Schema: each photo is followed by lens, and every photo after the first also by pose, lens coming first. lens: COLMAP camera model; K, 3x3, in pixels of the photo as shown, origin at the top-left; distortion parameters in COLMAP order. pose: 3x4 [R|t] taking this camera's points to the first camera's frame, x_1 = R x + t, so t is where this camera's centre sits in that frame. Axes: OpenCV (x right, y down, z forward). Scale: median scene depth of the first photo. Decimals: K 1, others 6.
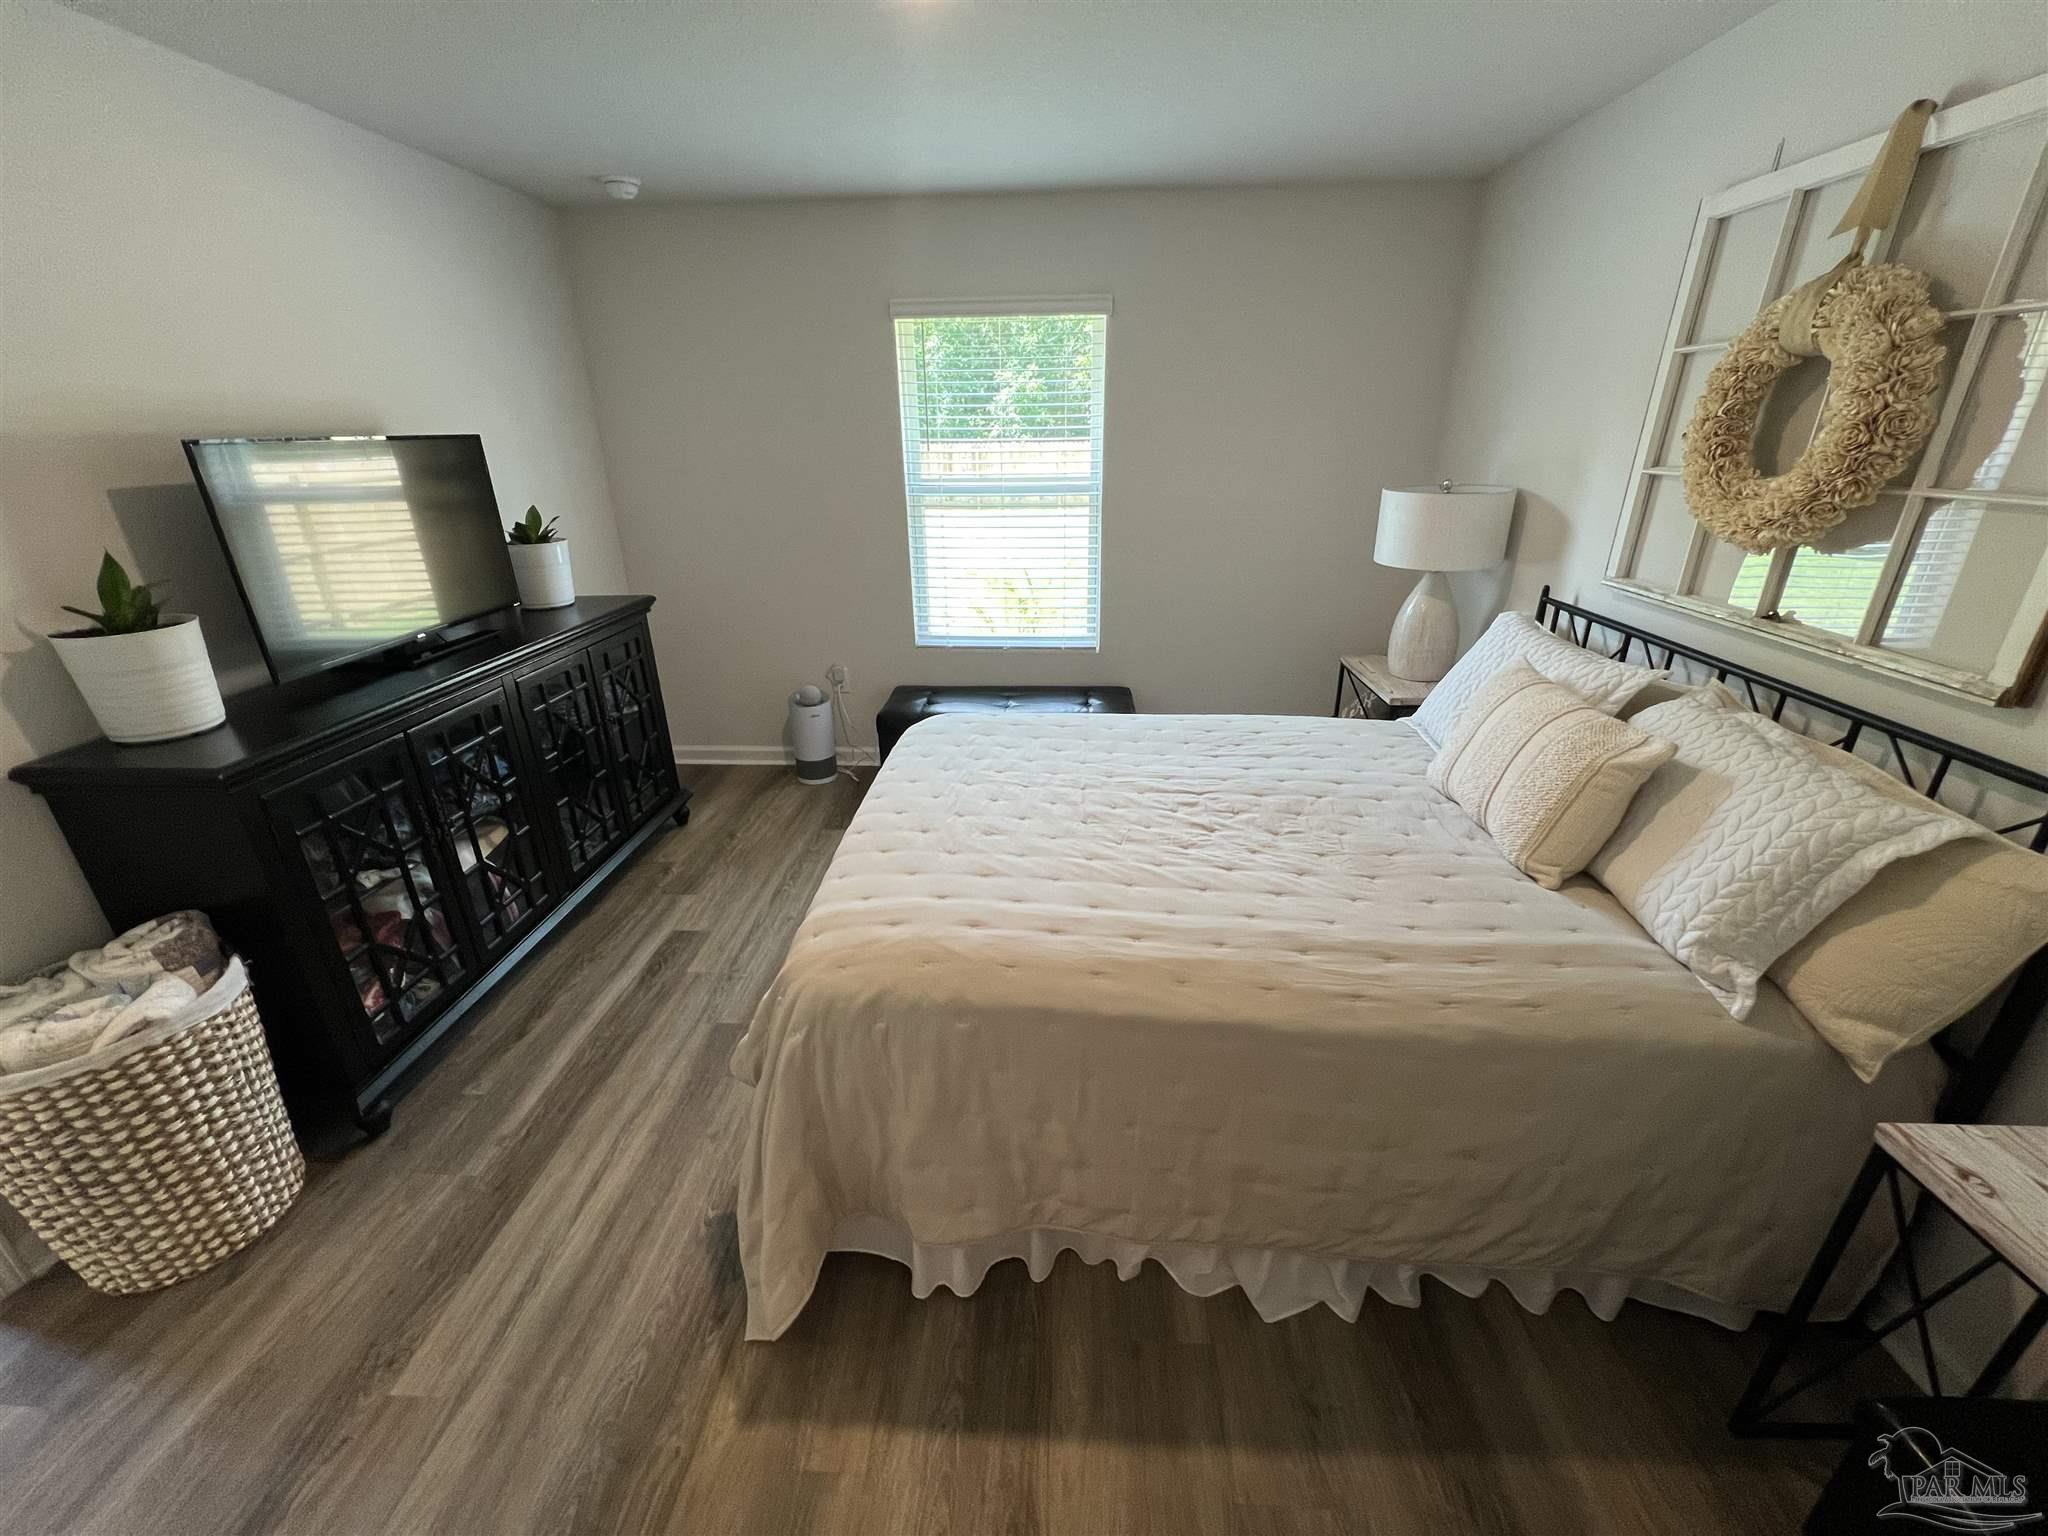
lens RADIAL K [[819.2, 0, 1022.8], [0, 819.2, 766.3], [0, 0, 1]] dist [0.000301, -0.000019]
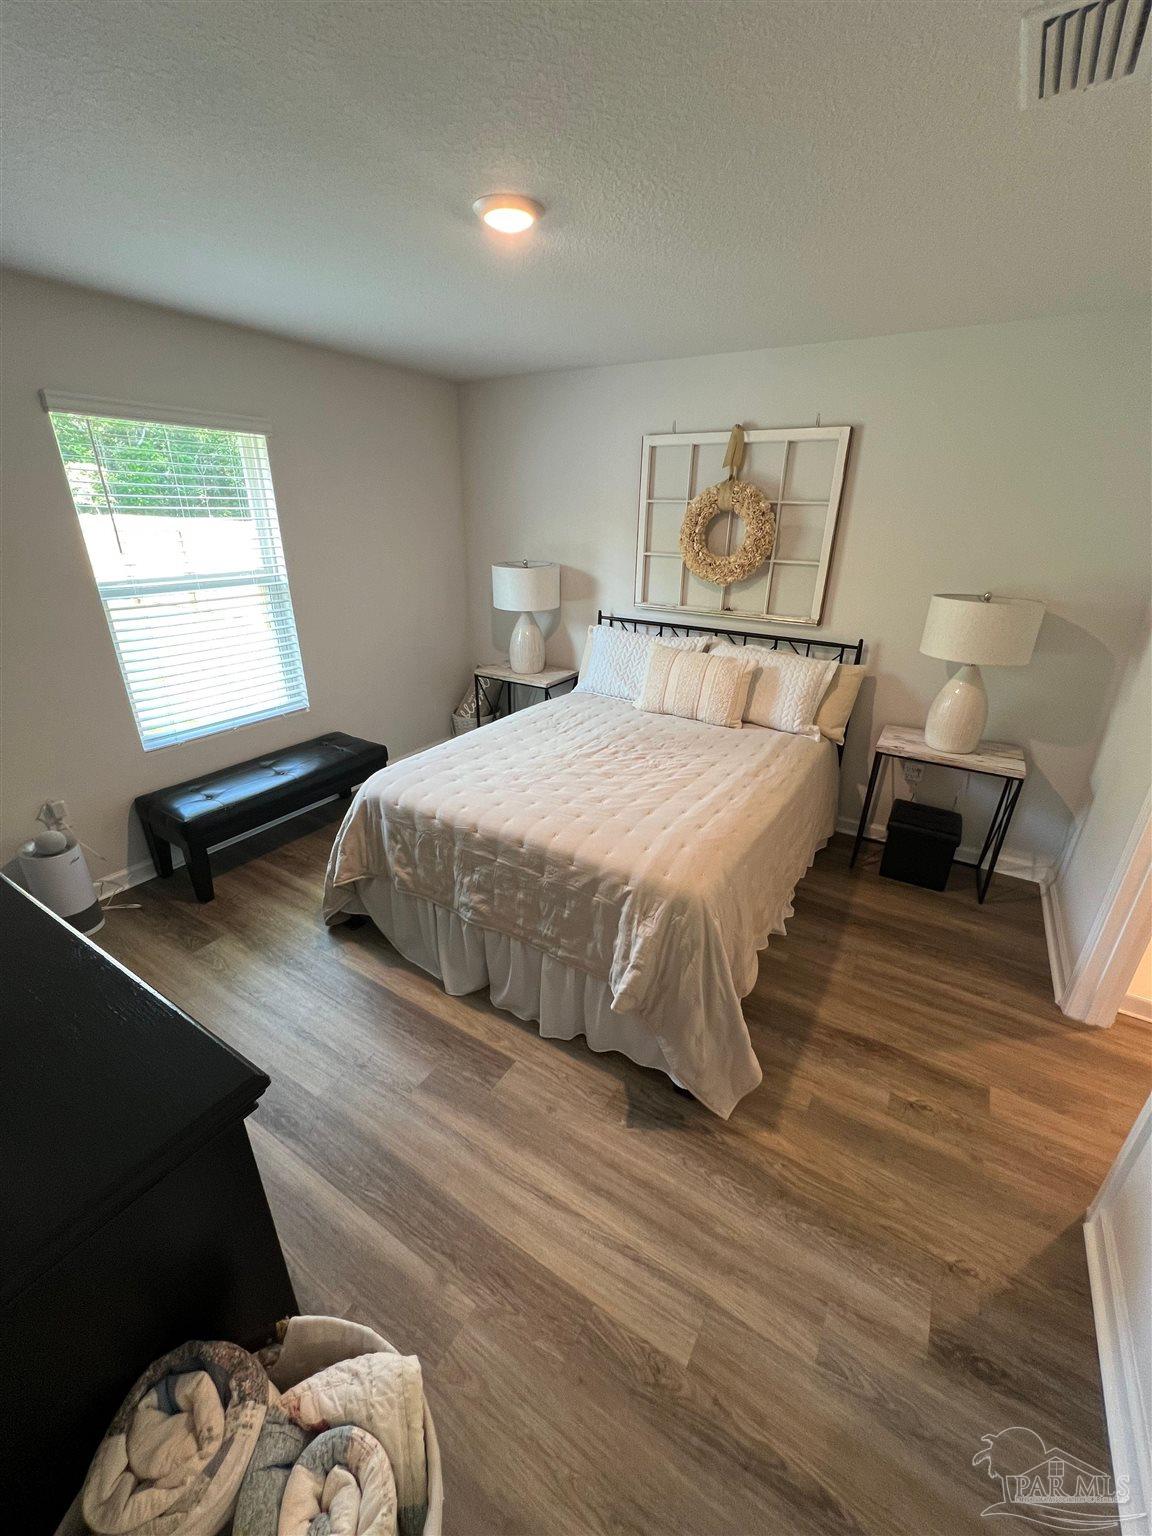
lens RADIAL K [[614.4, 0, 581.4], [0, 614.4, 769.2], [0, 0, 1]] dist [0.000301, -0.000019]
pose [[0.473965, -0.326730, 0.817683, -1.086224], [0.316972, 0.929667, 0.187745, -0.225501], [-0.821514, 0.170198, 0.544193, 0.405407]]
